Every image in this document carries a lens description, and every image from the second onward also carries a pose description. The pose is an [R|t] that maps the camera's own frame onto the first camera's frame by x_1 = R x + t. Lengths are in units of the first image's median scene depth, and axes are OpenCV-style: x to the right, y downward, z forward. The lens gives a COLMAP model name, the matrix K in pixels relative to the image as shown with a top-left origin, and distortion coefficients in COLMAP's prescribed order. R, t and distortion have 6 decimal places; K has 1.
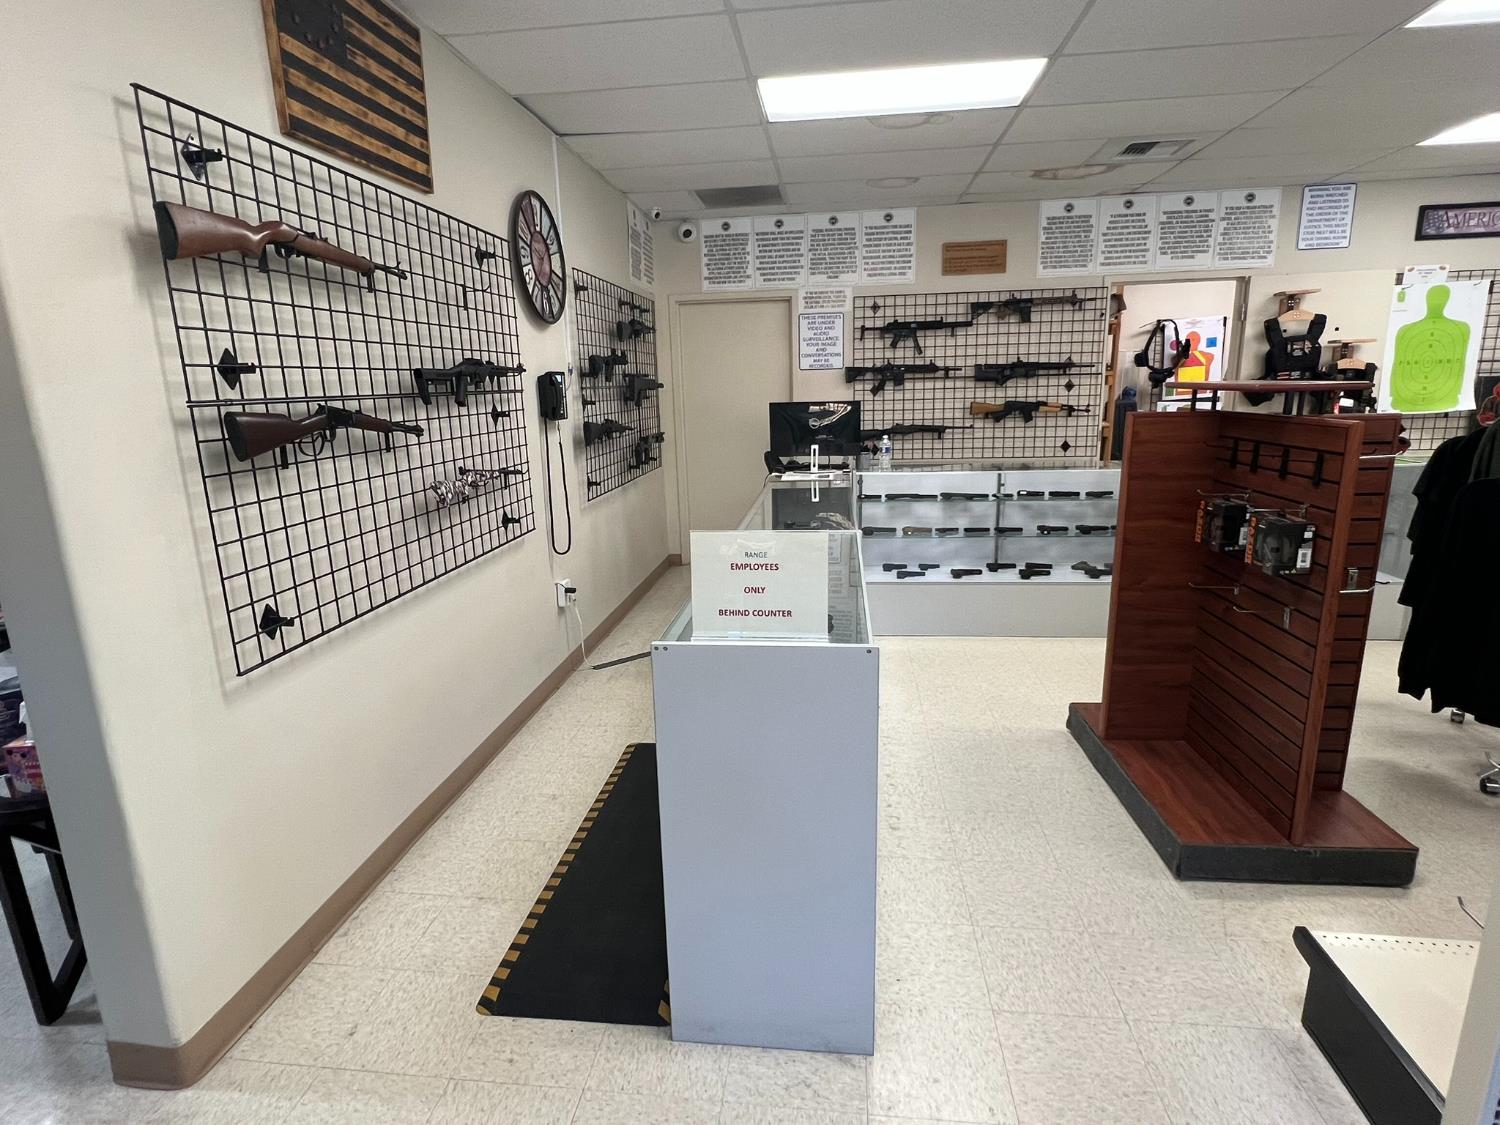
lens RADIAL K [[790.2, 0, 747.4], [0, 790.2, 559.2], [0, 0, 1]] dist [0.001436, 0.000772]
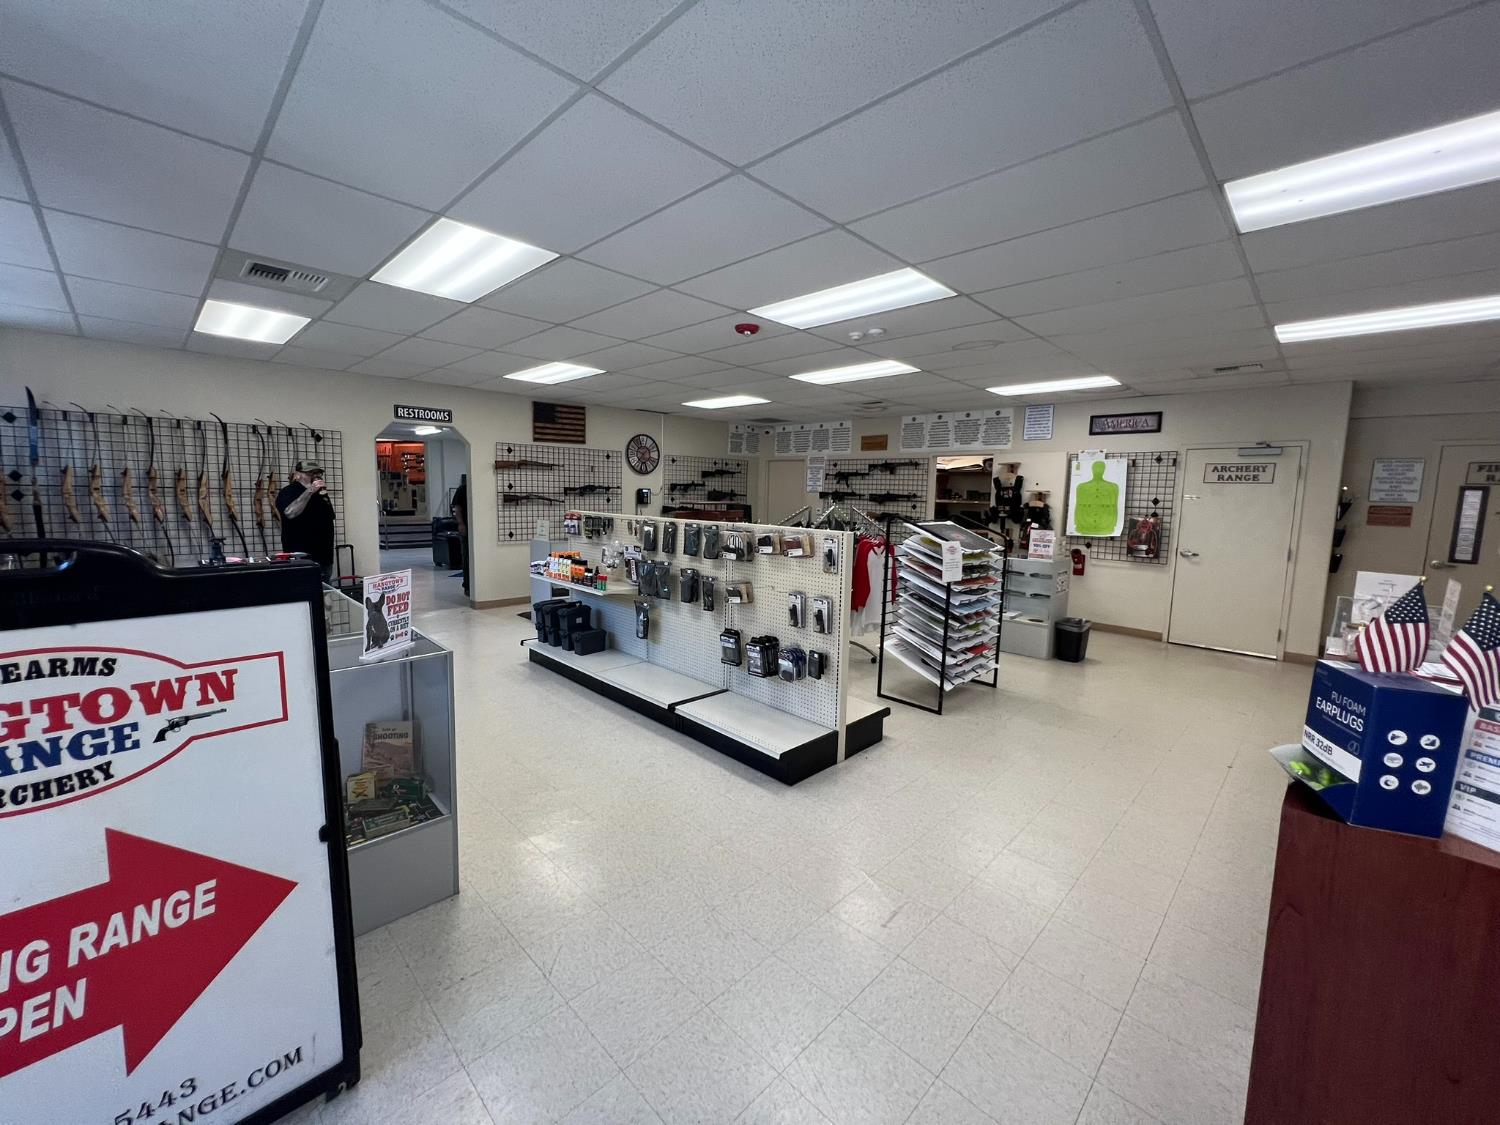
lens RADIAL K [[601.2, 0, 751.8], [0, 601.2, 560.3], [0, 0, 1]] dist [0.000092, -0.000016]
pose [[0.787774, 0.116837, -0.604782, 1.047532], [-0.178643, 0.982983, -0.042794, 0.045033], [0.589490, 0.141752, 0.795241, -0.403316]]
